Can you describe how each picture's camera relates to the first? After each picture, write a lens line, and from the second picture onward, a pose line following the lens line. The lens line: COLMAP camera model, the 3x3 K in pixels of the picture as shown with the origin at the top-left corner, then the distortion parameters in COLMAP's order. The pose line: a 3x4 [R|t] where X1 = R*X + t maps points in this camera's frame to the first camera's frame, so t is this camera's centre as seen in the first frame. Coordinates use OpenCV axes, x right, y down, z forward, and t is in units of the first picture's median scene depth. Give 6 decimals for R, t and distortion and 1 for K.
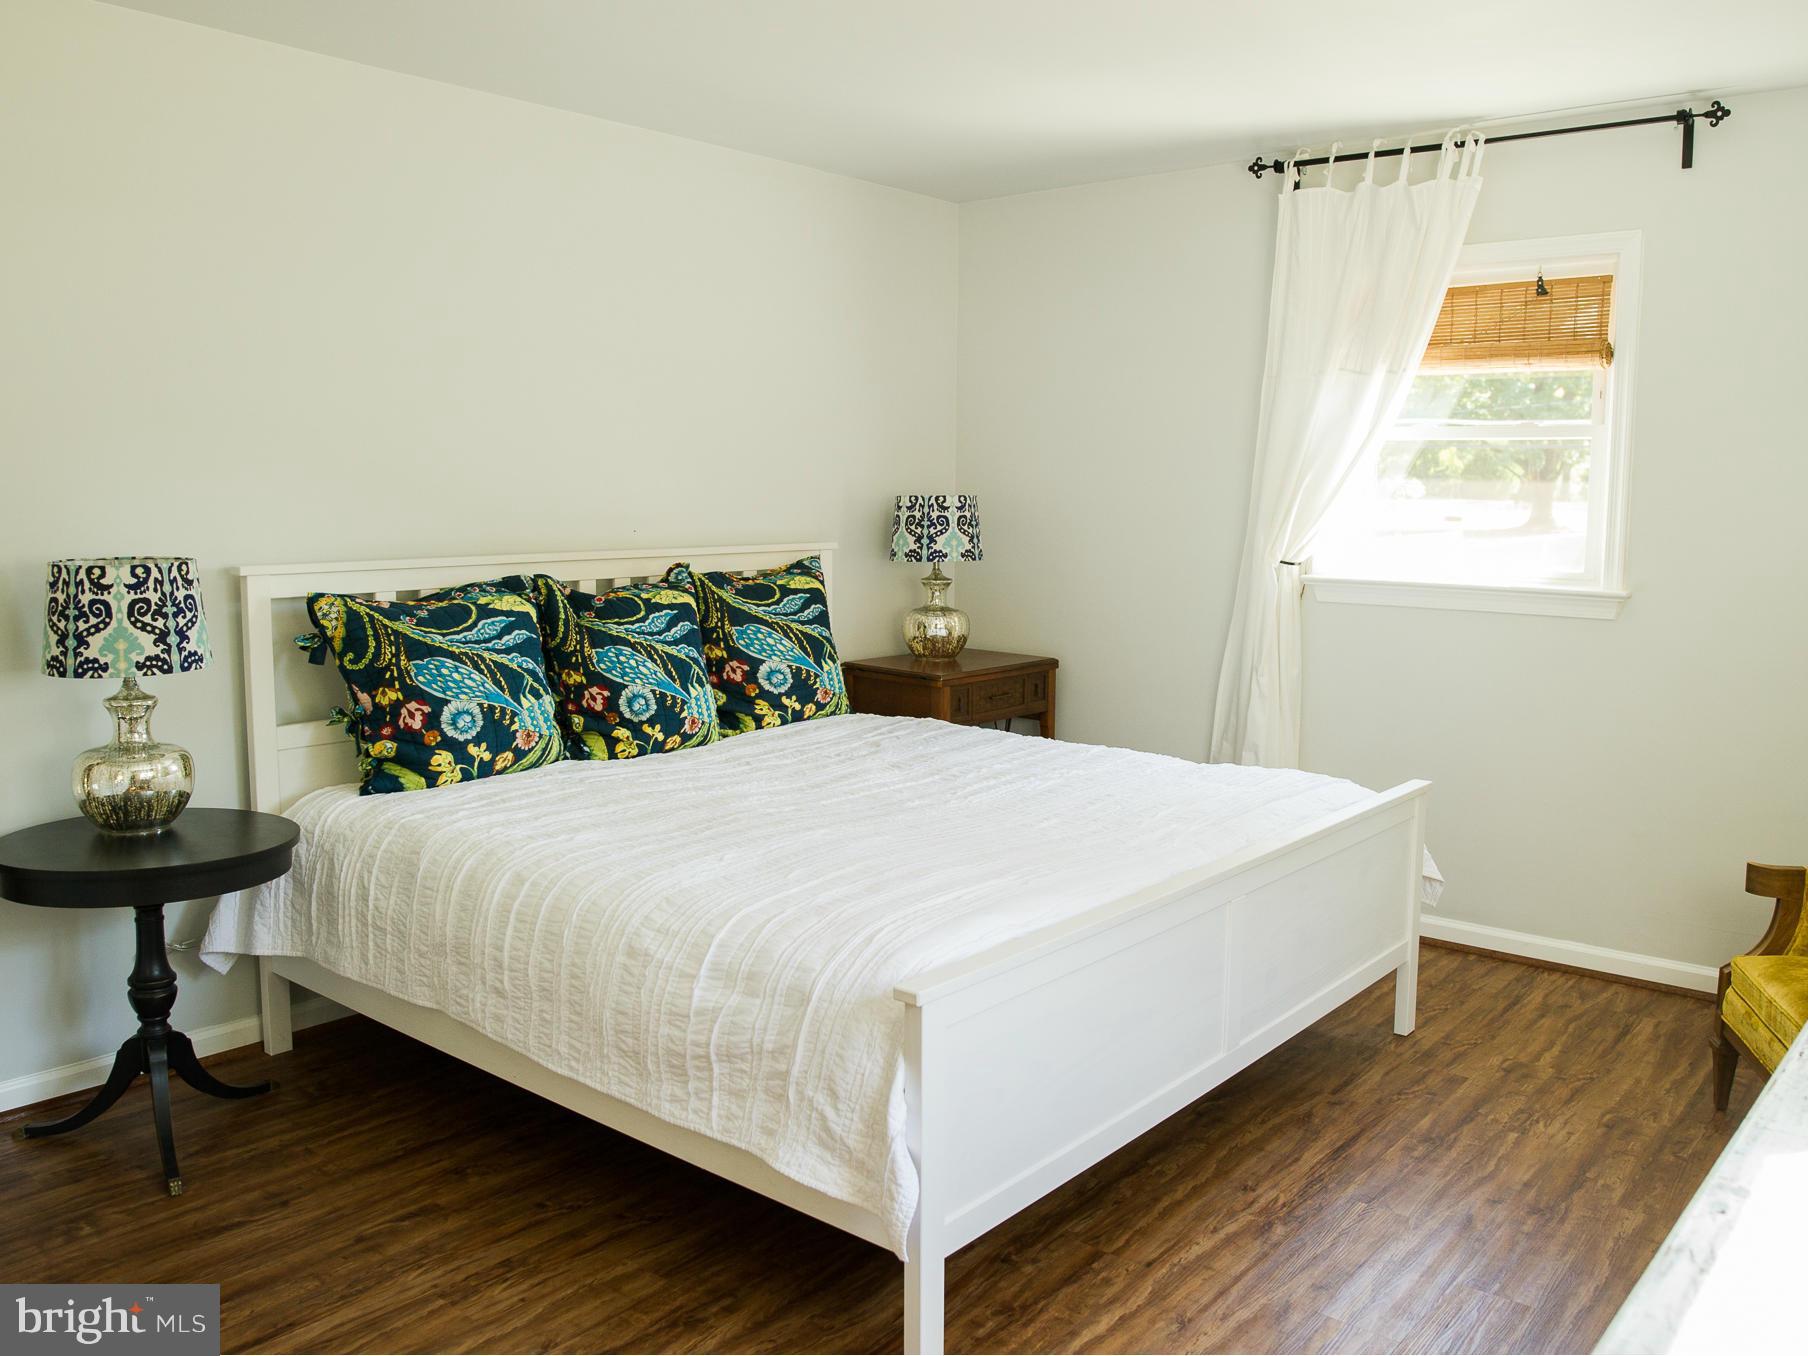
lens RADIAL K [[1450.9, 0, 845.0], [0, 1450.9, 679.1], [0, 0, 1]] dist [-0.063403, -0.002319]
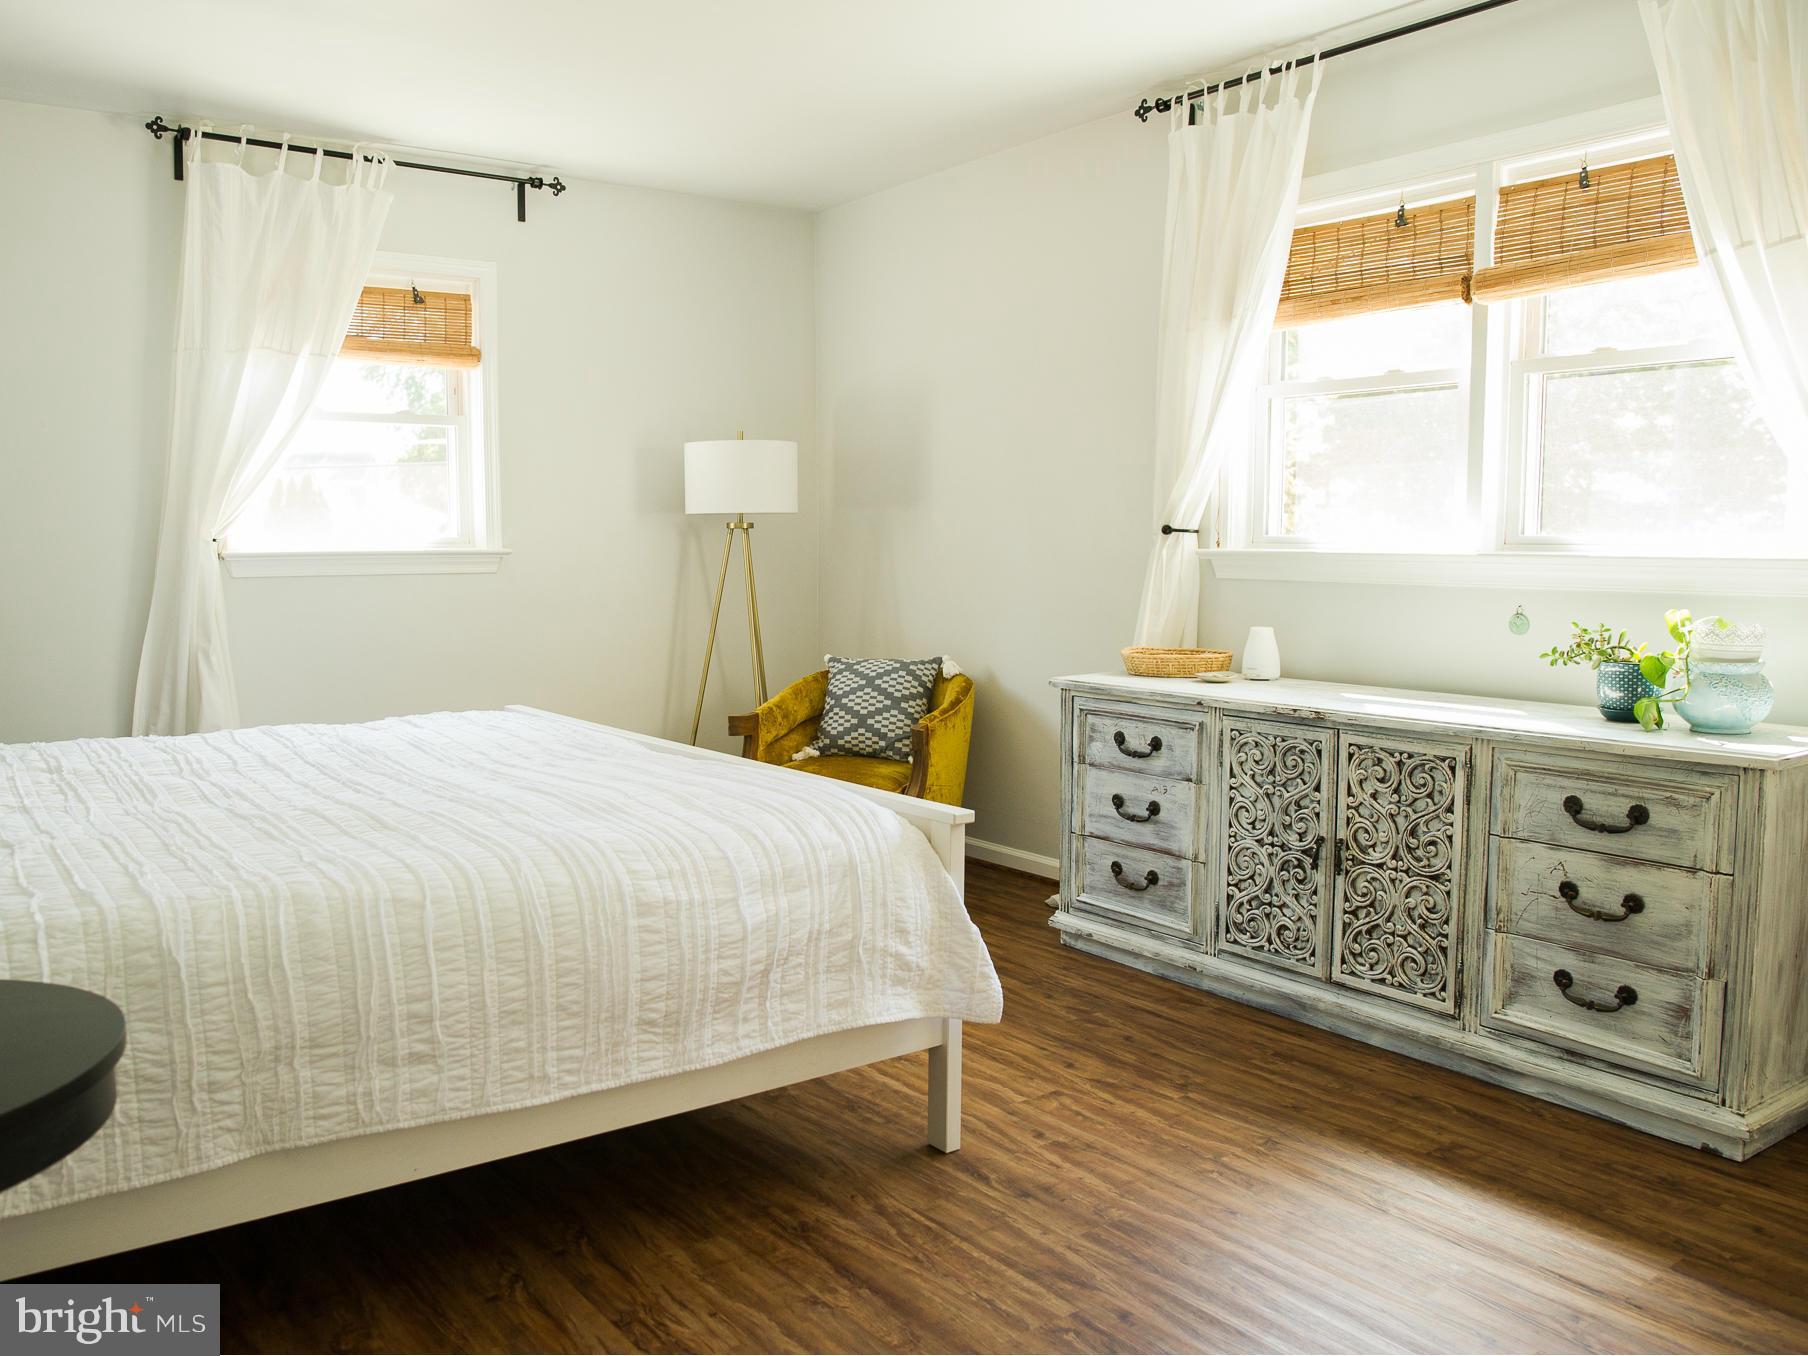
lens RADIAL K [[1450.9, 0, 845.0], [0, 1450.9, 679.1], [0, 0, 1]] dist [-0.063403, -0.002319]
pose [[0.232587, -0.099728, 0.967449, -0.755939], [0.125140, 0.989529, 0.071919, -0.003184], [-0.964491, 0.104340, 0.242632, 0.495652]]
